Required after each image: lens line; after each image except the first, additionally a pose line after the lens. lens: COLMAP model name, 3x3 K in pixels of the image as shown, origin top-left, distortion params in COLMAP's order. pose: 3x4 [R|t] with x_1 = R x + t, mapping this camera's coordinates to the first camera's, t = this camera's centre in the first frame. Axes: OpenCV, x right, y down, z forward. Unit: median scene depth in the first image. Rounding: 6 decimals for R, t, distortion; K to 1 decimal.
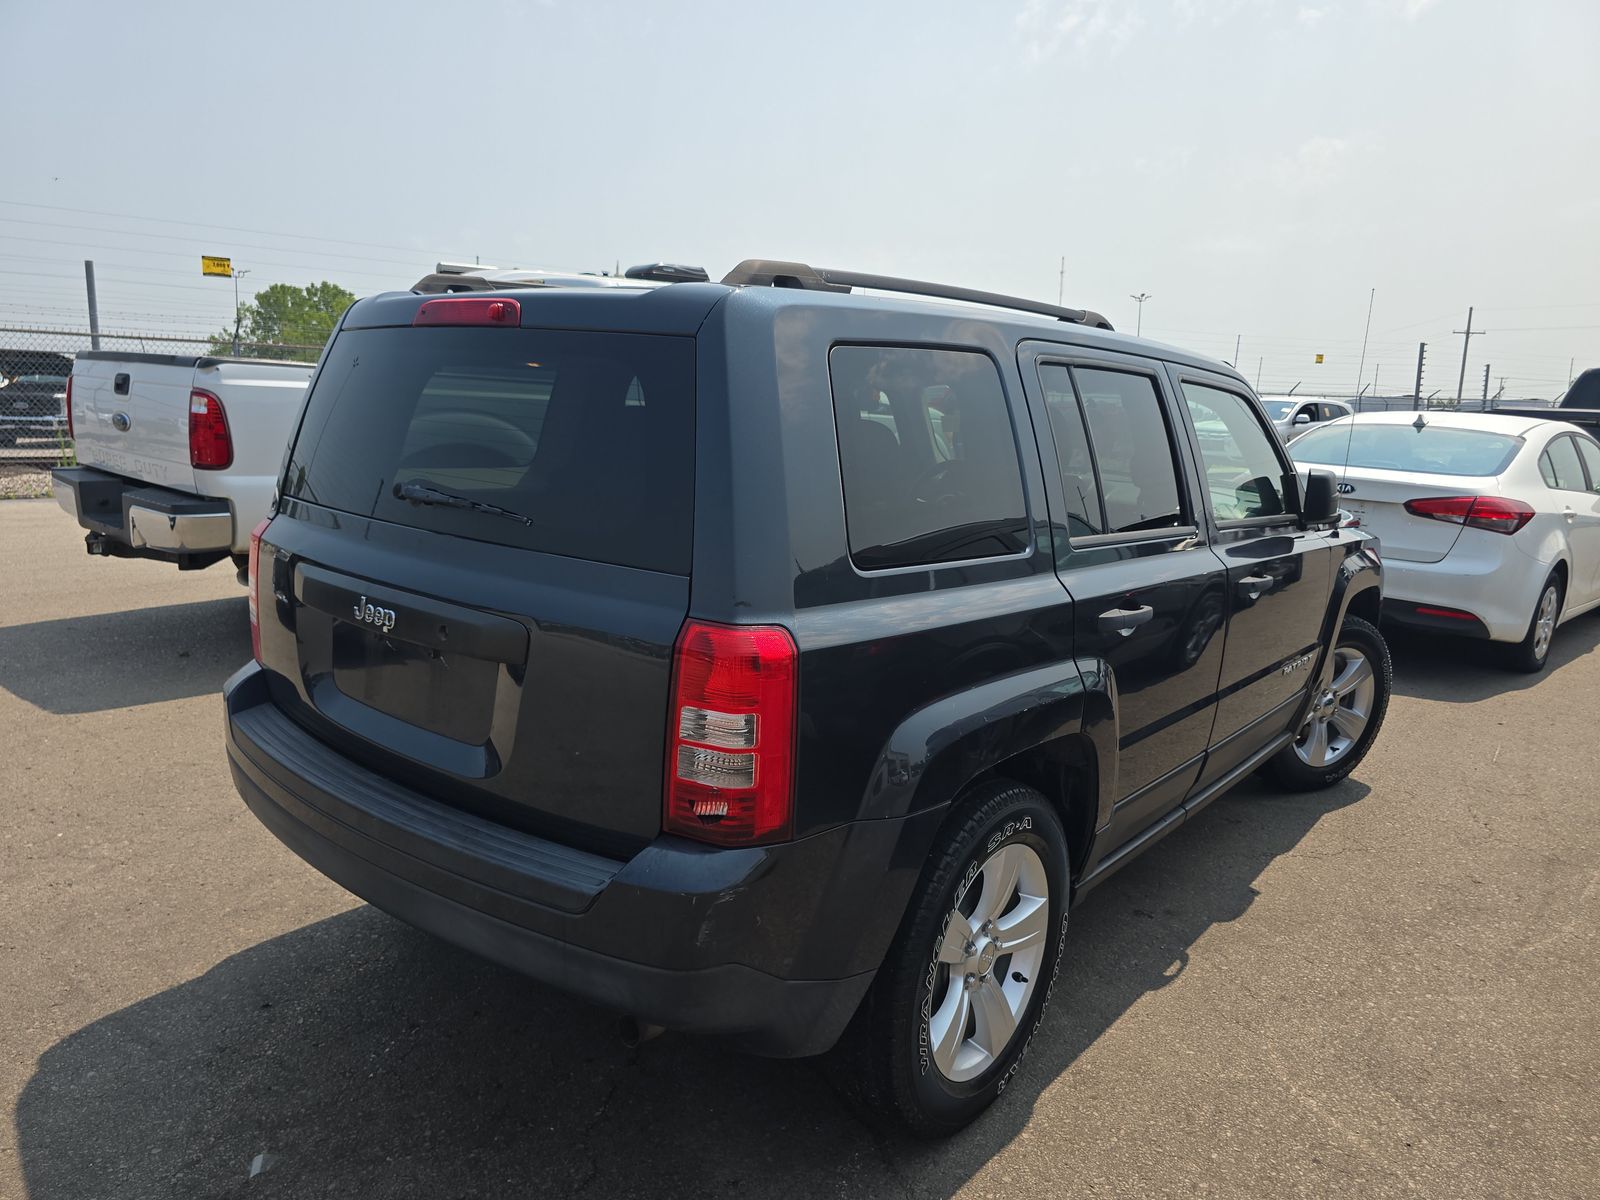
lens RADIAL K [[1091.7, 0, 800.0], [0, 1091.7, 600.0], [0, 0, 1]] dist [0.080475, -0.093207]
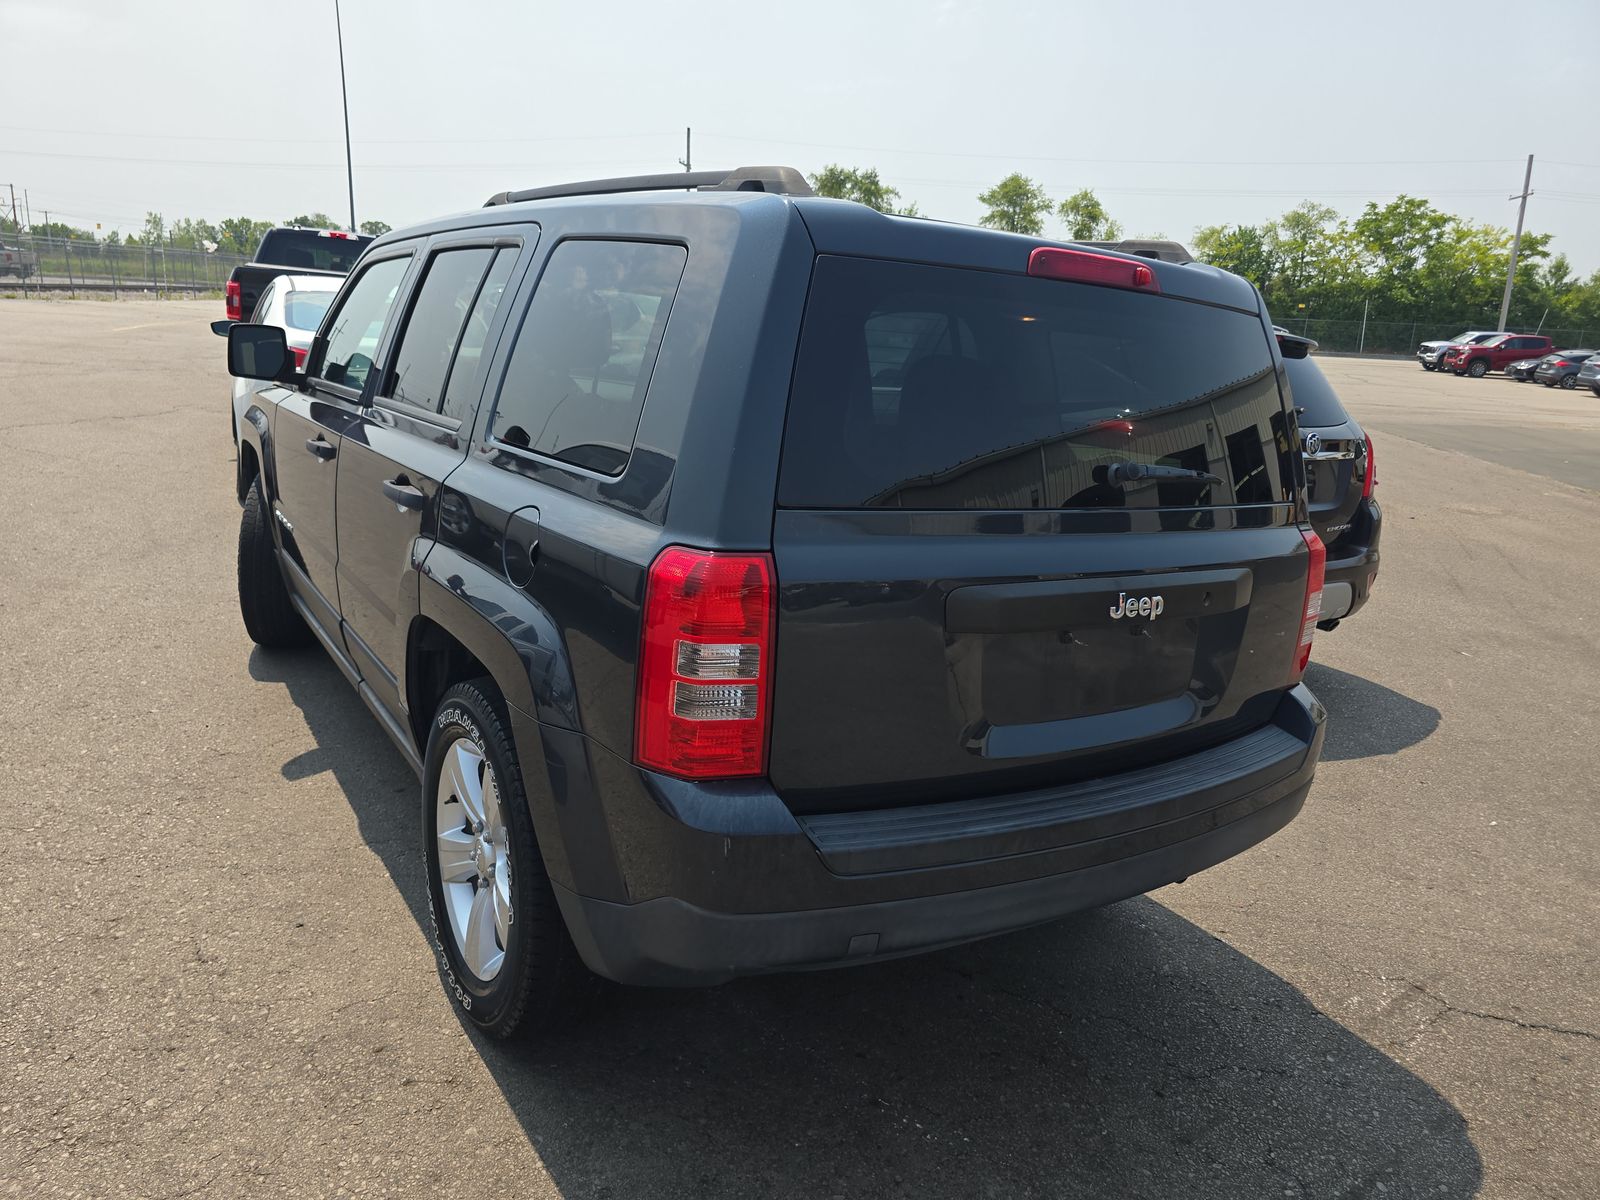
lens RADIAL K [[1091.7, 0, 800.0], [0, 1091.7, 600.0], [0, 0, 1]] dist [0.080475, -0.093207]
pose [[0.283469, -0.242510, 0.927811, -0.141104], [0.100966, 0.969667, 0.222603, -0.024348], [-0.953651, 0.030576, 0.299356, 0.105232]]
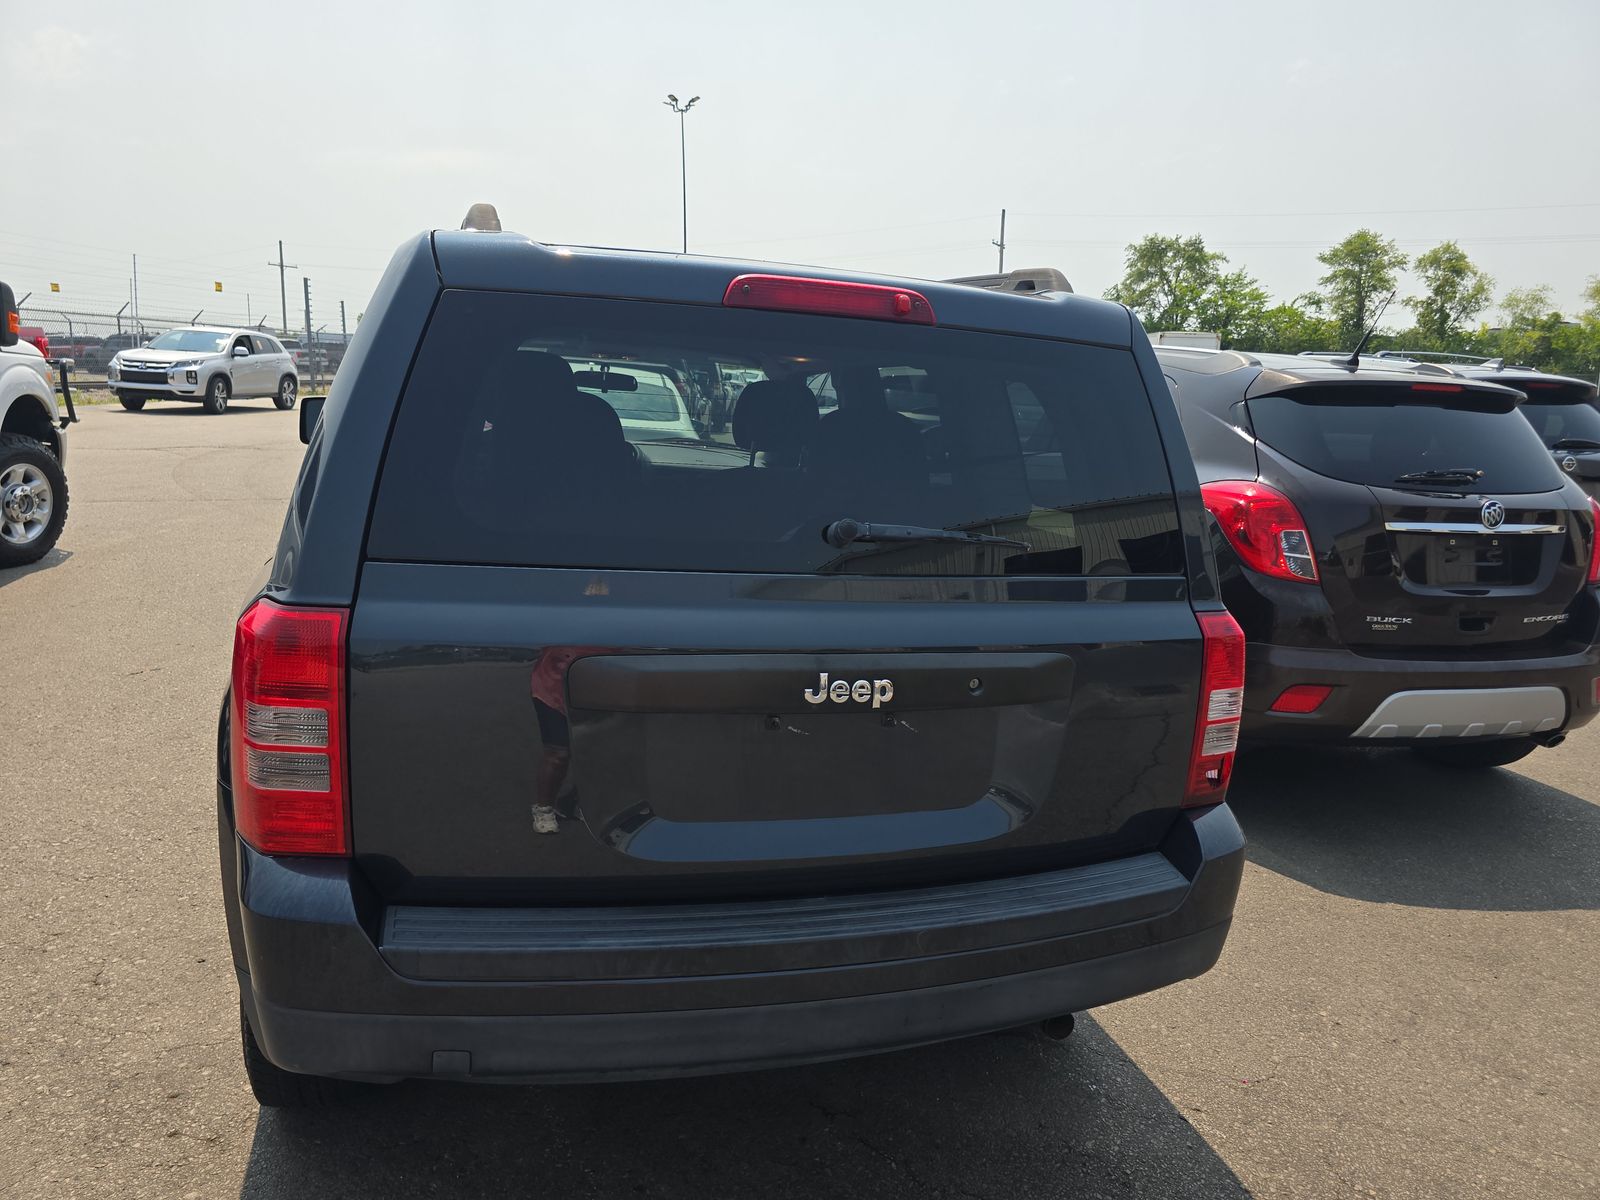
lens RADIAL K [[1090.6, 0, 800.0], [0, 1090.6, 600.0], [0, 0, 1]] dist [0.054729, -0.049968]
pose [[0.546459, -0.167605, 0.820543, -0.108772], [0.113229, 0.985560, 0.125904, -0.016088], [-0.829796, 0.024108, 0.557545, 0.063404]]
